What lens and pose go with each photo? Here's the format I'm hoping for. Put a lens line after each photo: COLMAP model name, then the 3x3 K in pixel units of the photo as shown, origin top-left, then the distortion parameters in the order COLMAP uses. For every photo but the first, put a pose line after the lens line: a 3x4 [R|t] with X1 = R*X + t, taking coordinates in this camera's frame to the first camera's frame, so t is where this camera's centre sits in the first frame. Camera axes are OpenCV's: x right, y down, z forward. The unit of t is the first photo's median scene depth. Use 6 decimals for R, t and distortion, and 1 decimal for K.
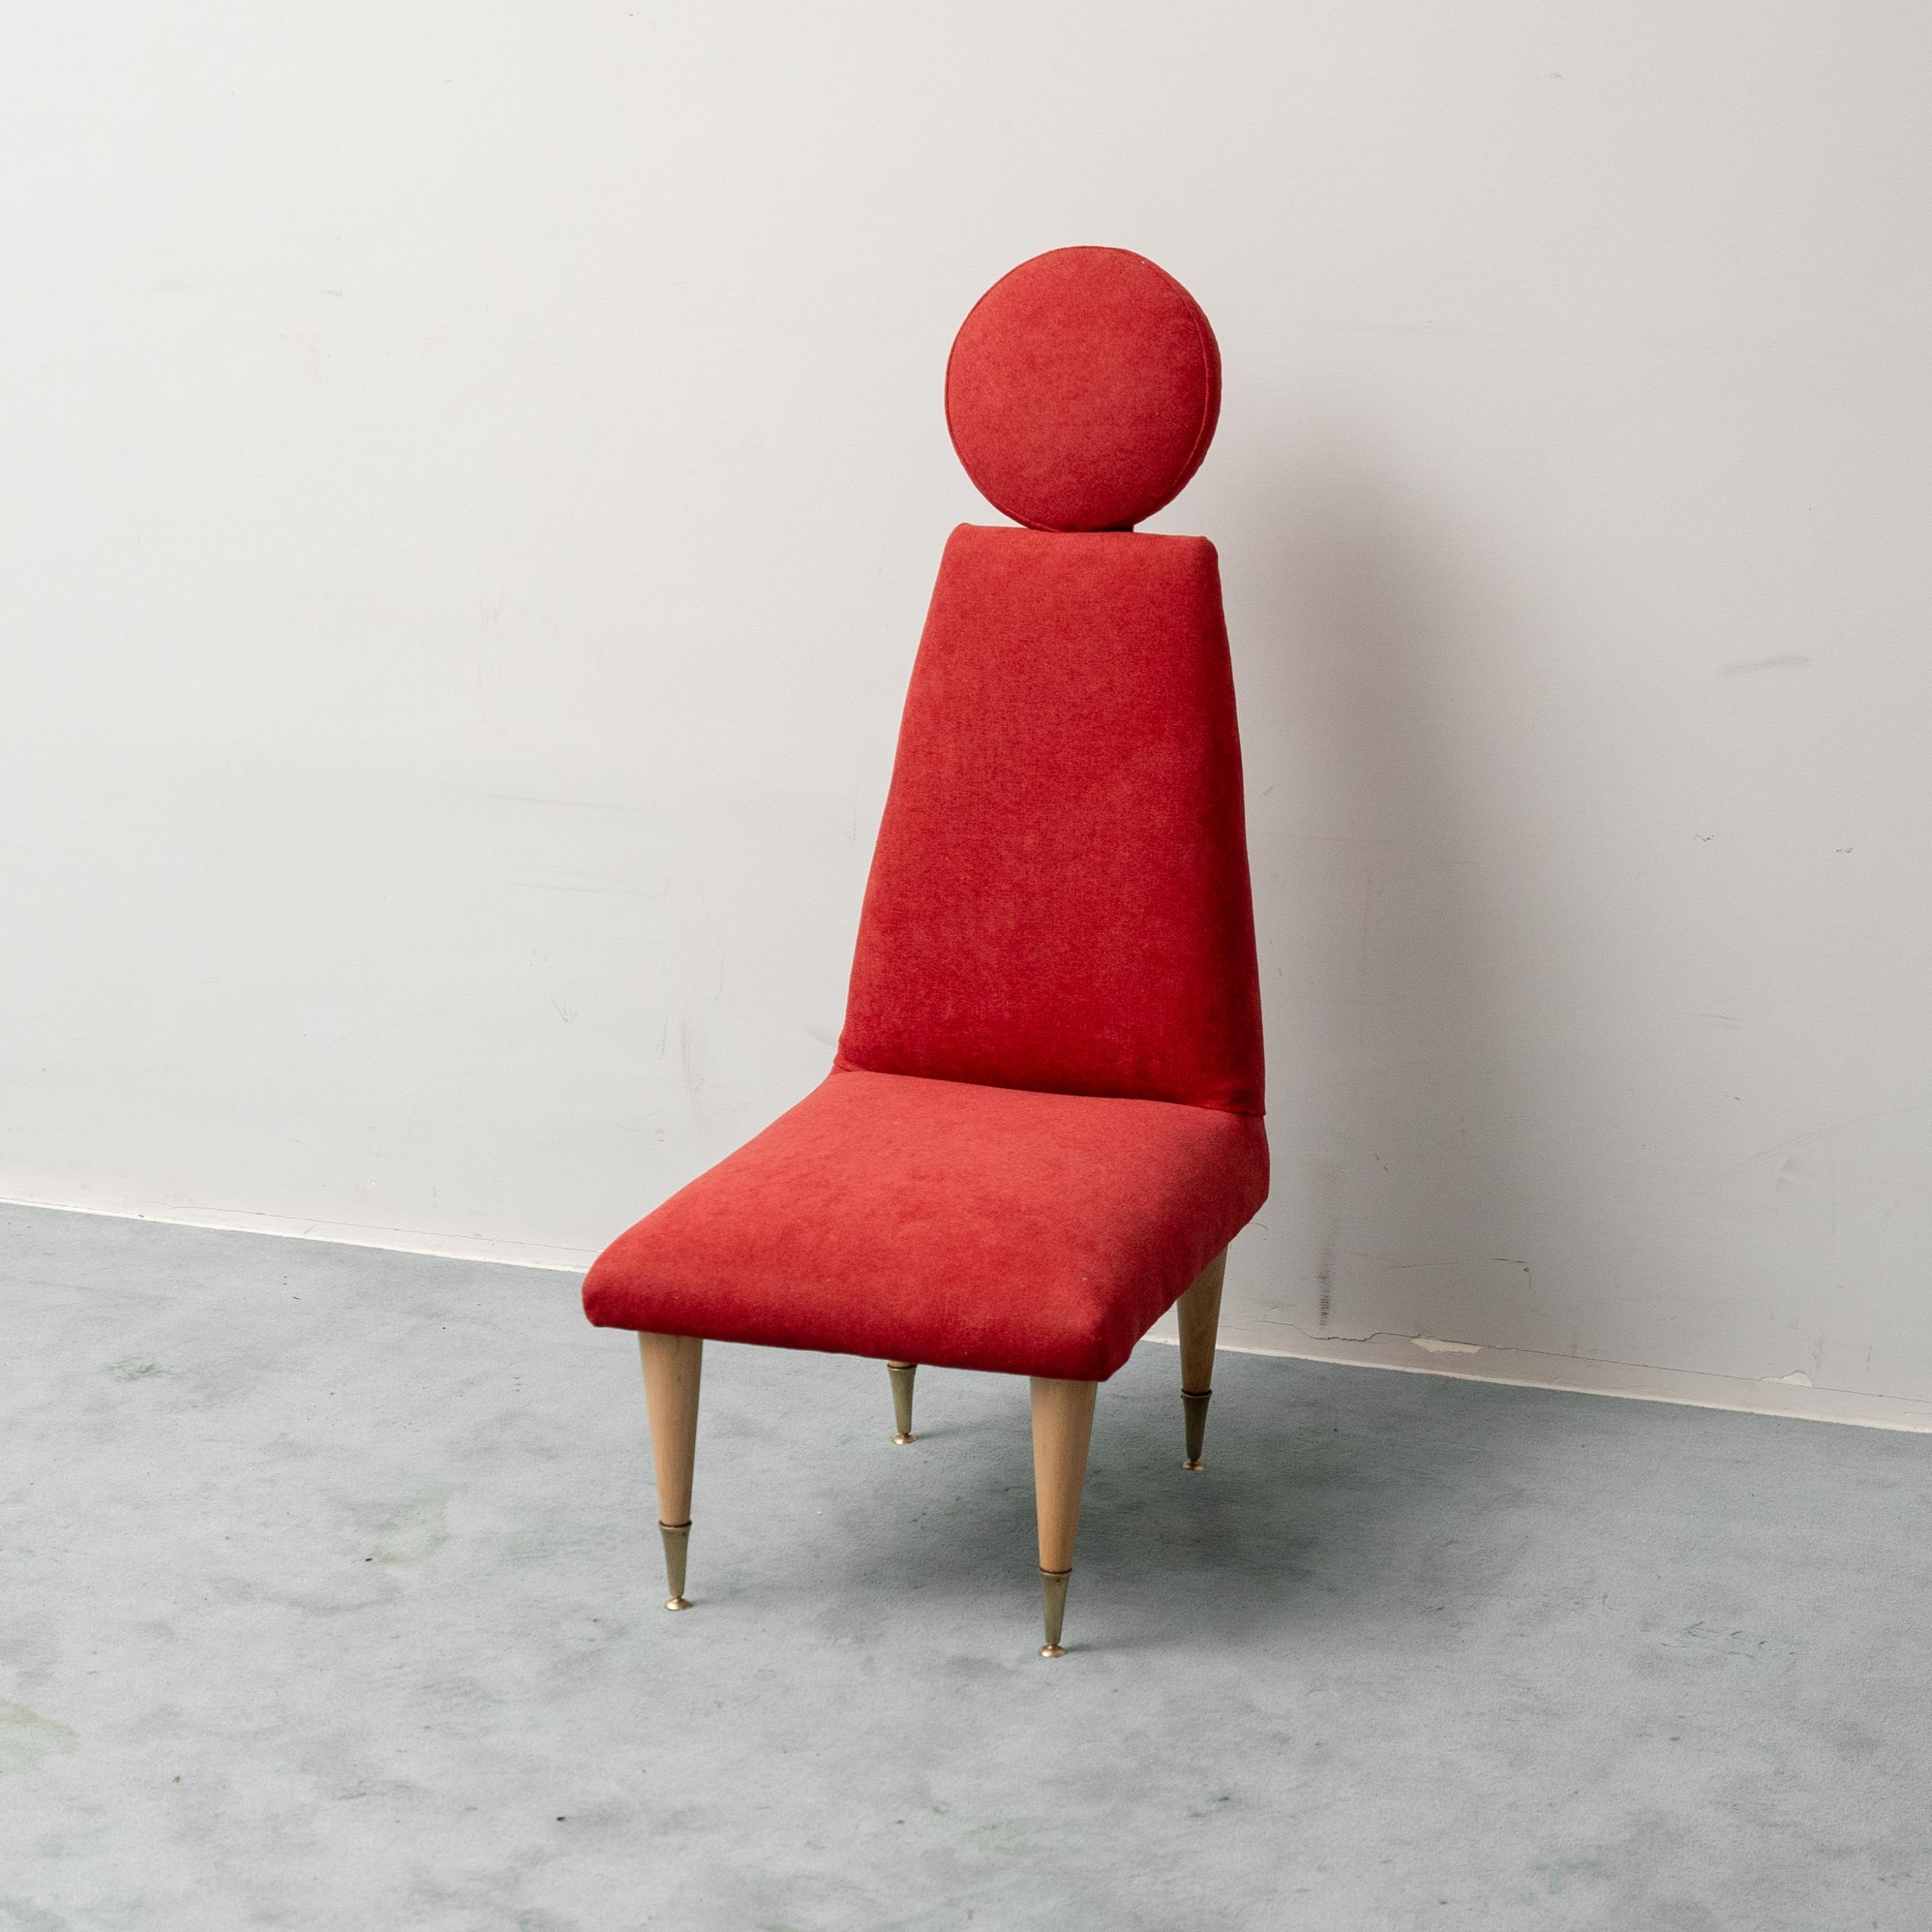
lens RADIAL K [[5525.1, 0, 966.0], [0, 5525.1, 966.0], [0, 0, 1]] dist [0.120790, 0.225008]
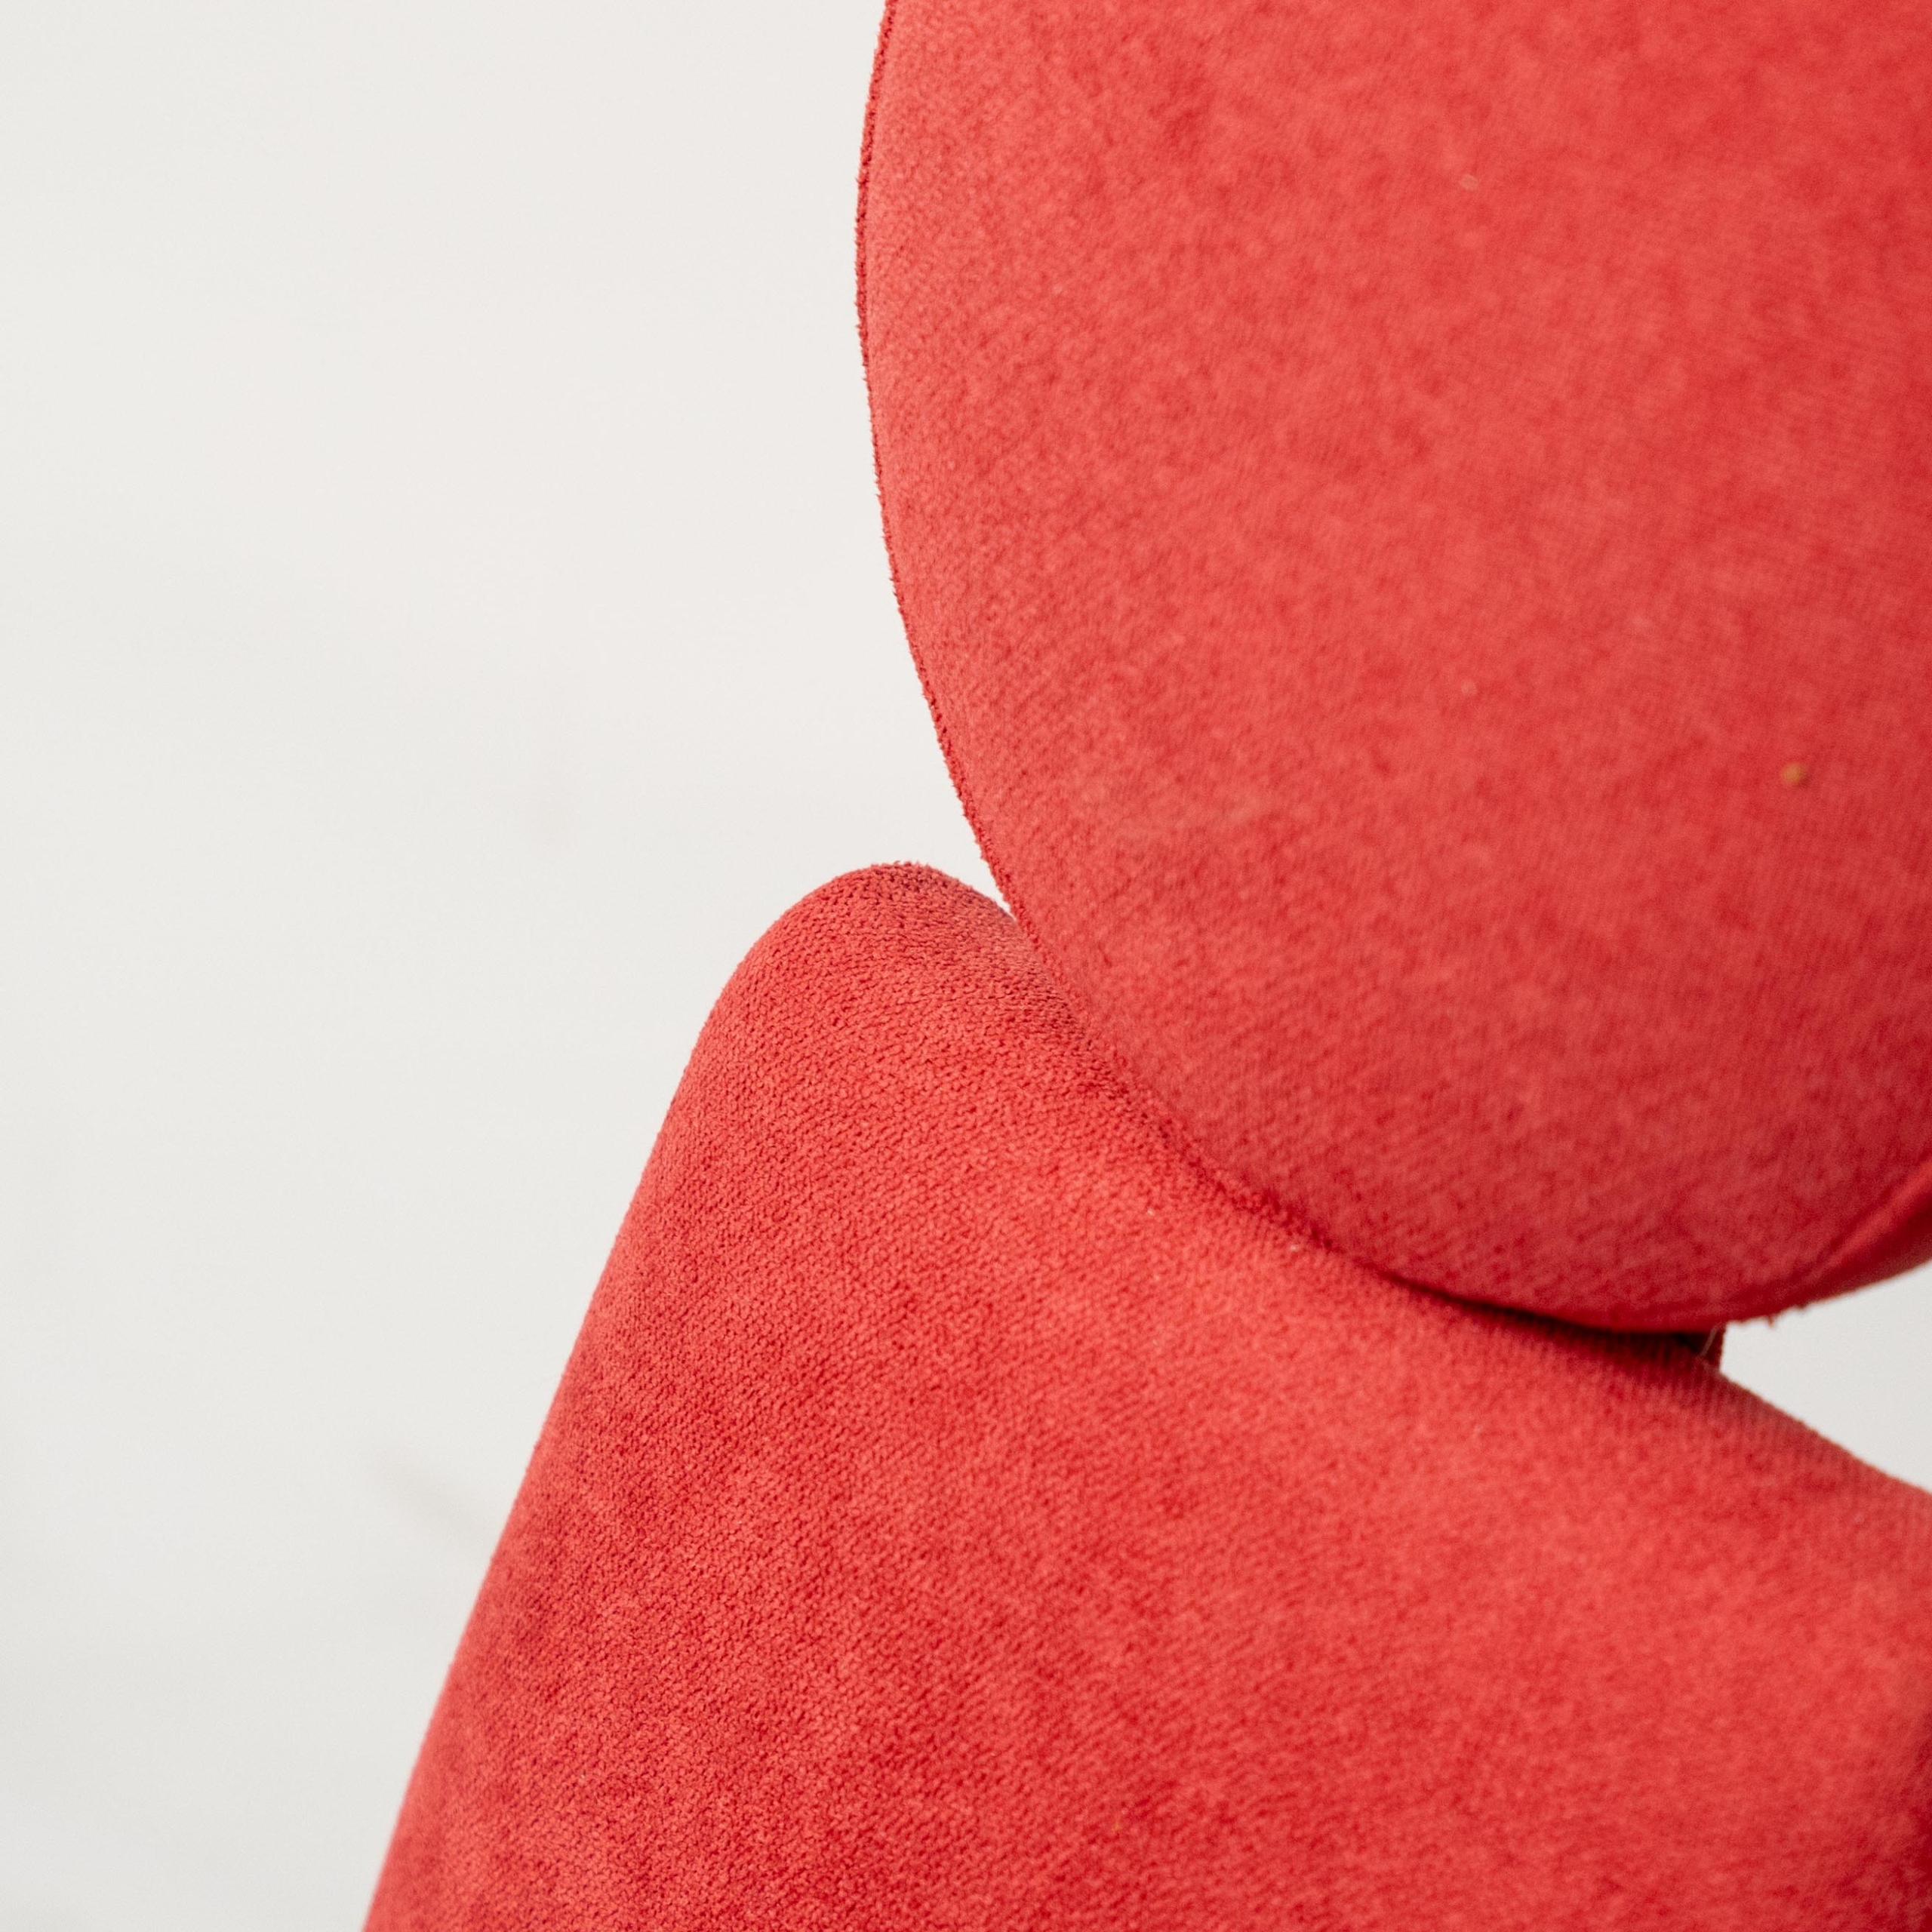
lens RADIAL K [[8405.5, 0, 966.0], [0, 8405.5, 966.0], [0, 0, 1]] dist [0.367001, 2.069180]
pose [[0.868077, 0.280120, -0.409847, 0.104993], [-0.130163, 0.925139, 0.356617, -0.168661], [0.479061, -0.256225, 0.839553, 0.813926]]
